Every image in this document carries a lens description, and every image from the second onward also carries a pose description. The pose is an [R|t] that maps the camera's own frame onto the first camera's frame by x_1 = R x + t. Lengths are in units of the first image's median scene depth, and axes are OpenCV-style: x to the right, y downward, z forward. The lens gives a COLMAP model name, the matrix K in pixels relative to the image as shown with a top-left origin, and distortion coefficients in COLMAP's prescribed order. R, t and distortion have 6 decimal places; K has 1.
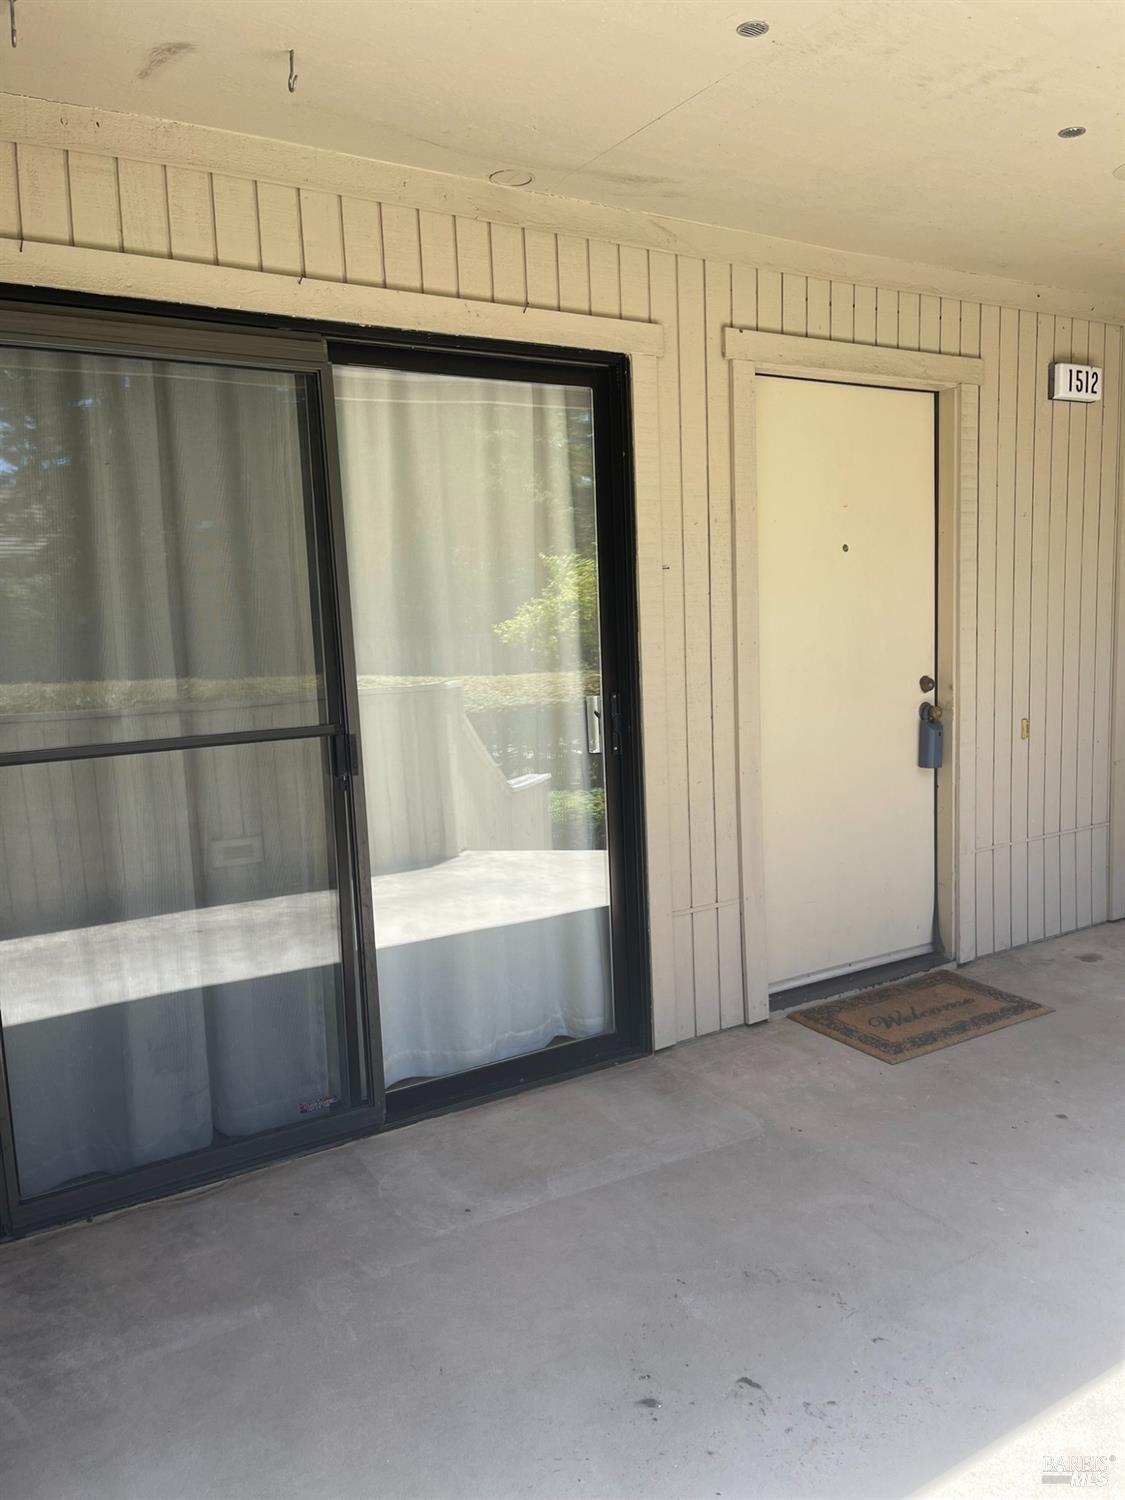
lens RADIAL K [[1151.4, 0, 561.0], [0, 1151.4, 750.0], [0, 0, 1]] dist [0.061961, -0.060005]
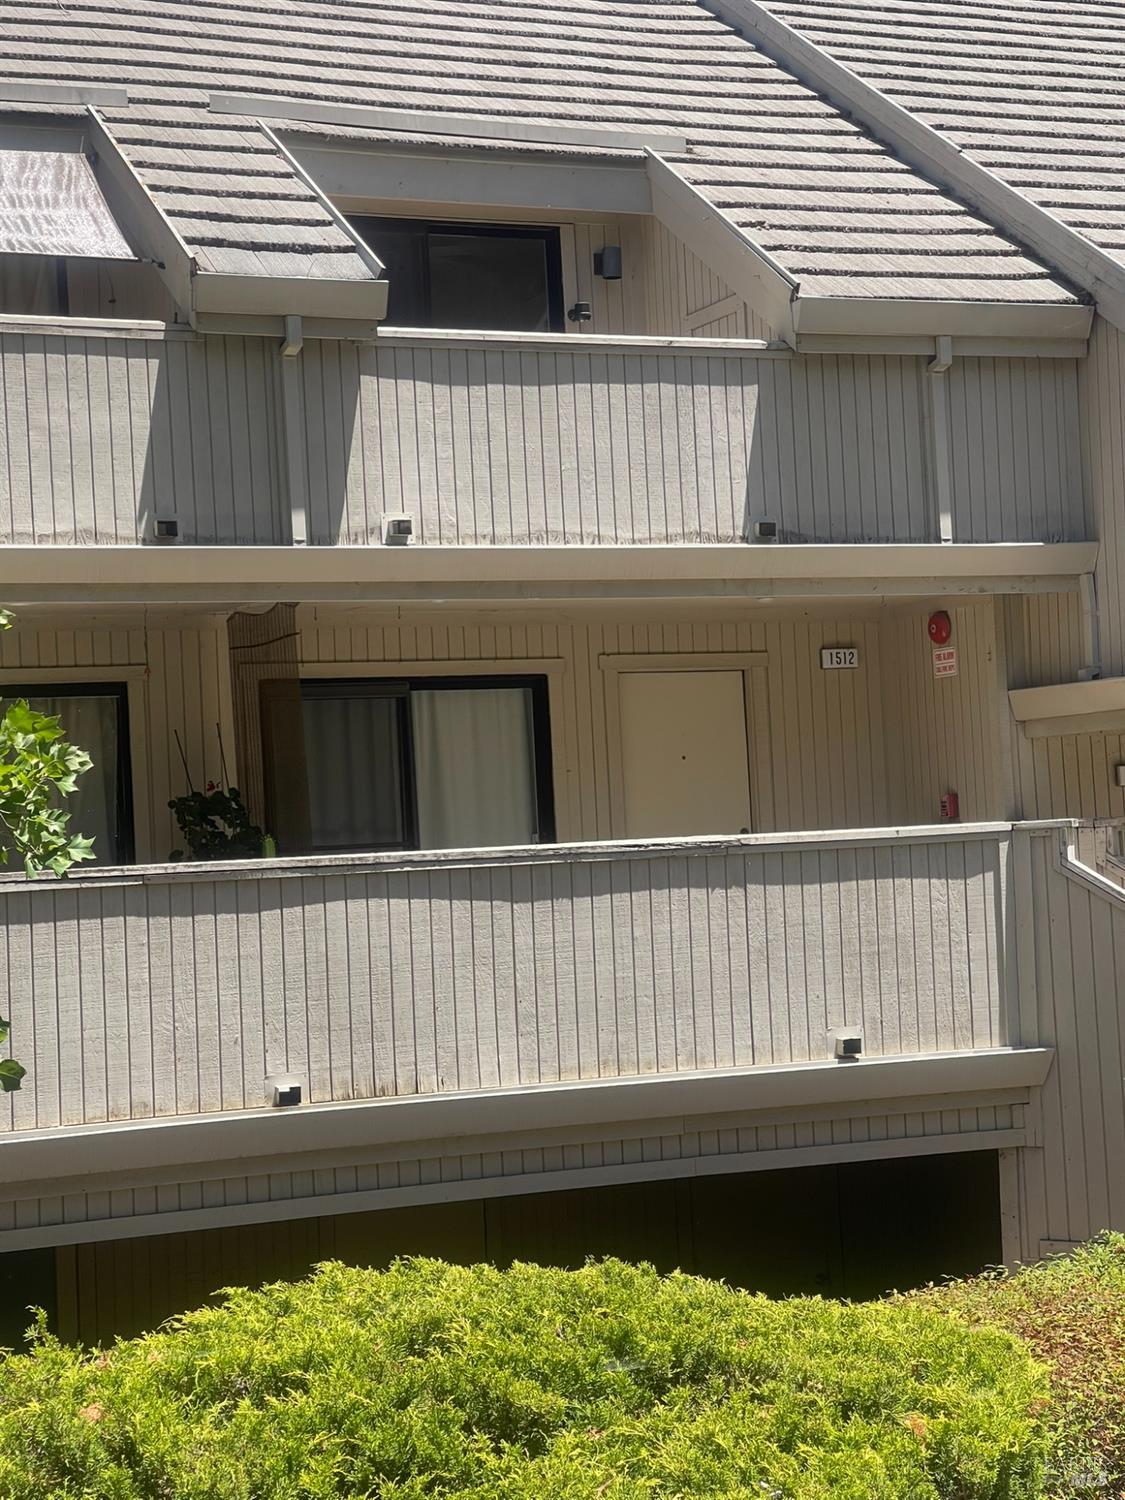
lens RADIAL K [[2788.5, 0, 563.1], [0, 2788.5, 750.1], [0, 0, 1]] dist [0.038399, 0.000000]
pose [[0.989200, -0.008627, -0.146320, 0.740112], [-0.010649, 0.991398, -0.130447, 0.415025], [0.146186, 0.130596, 0.980599, -3.548459]]
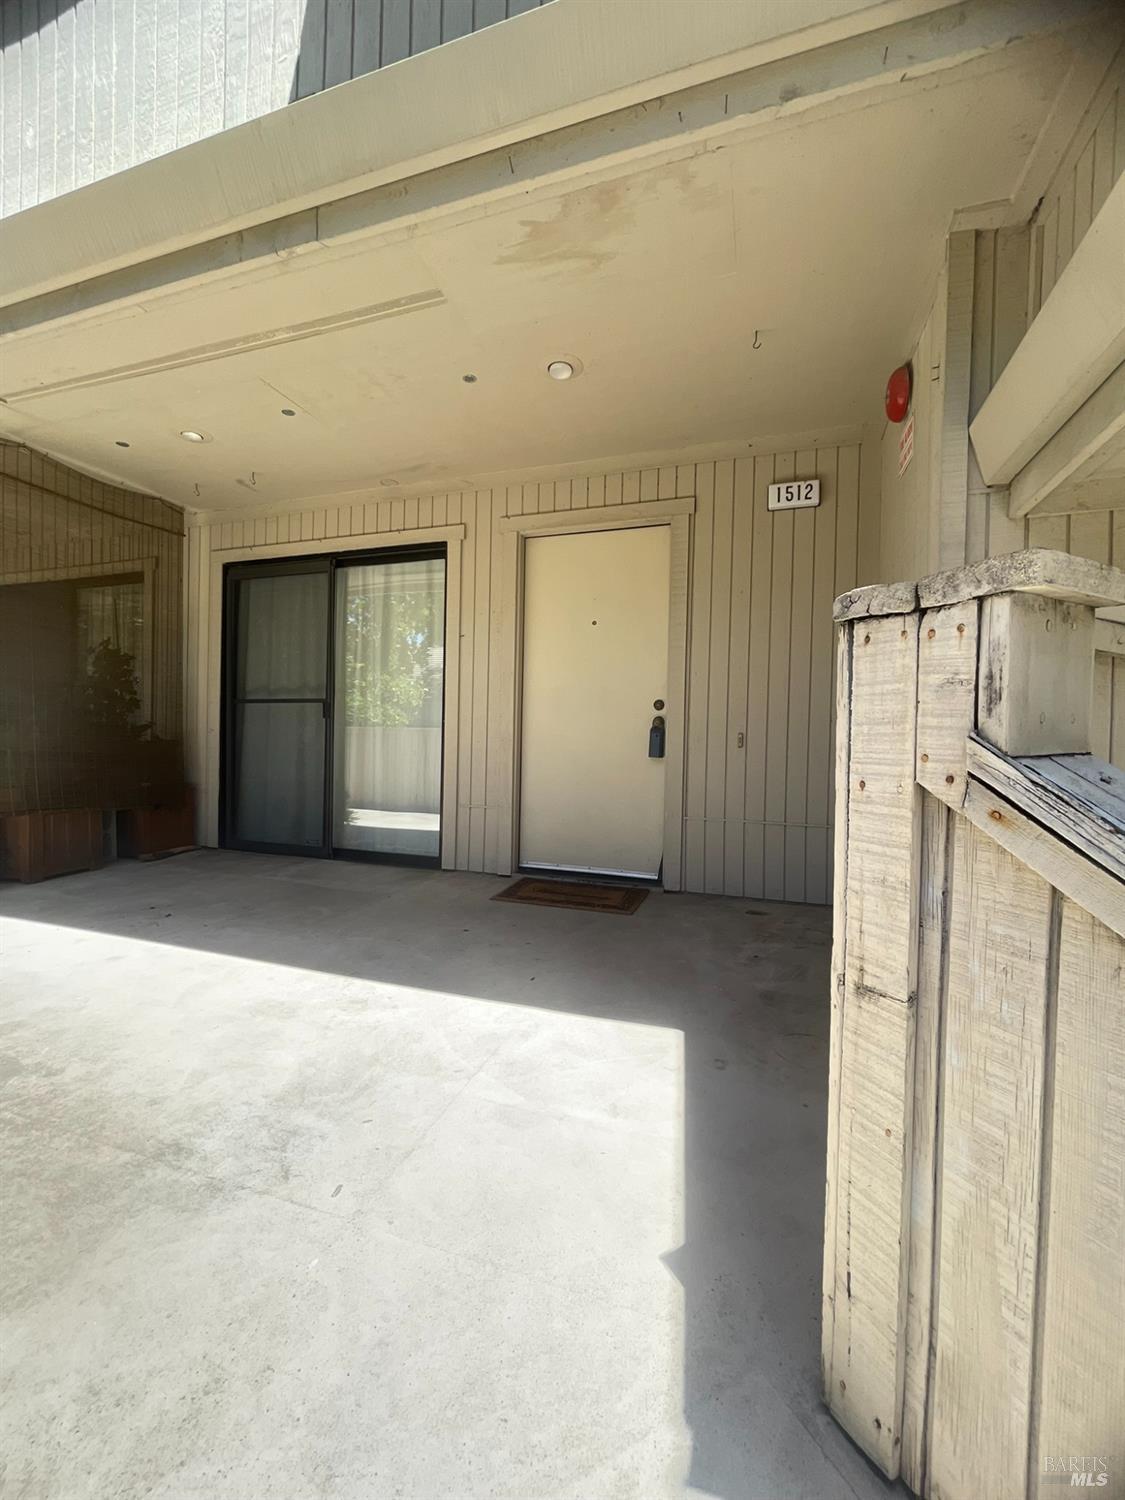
lens RADIAL K [[616.1, 0, 557.6], [0, 616.1, 744.2], [0, 0, 1]] dist [-0.003108, -0.000291]
pose [[0.624299, 0.058526, -0.778990, 0.990358], [-0.128661, 0.991275, -0.028637, 0.042011], [0.770517, 0.118103, 0.626382, 0.416900]]
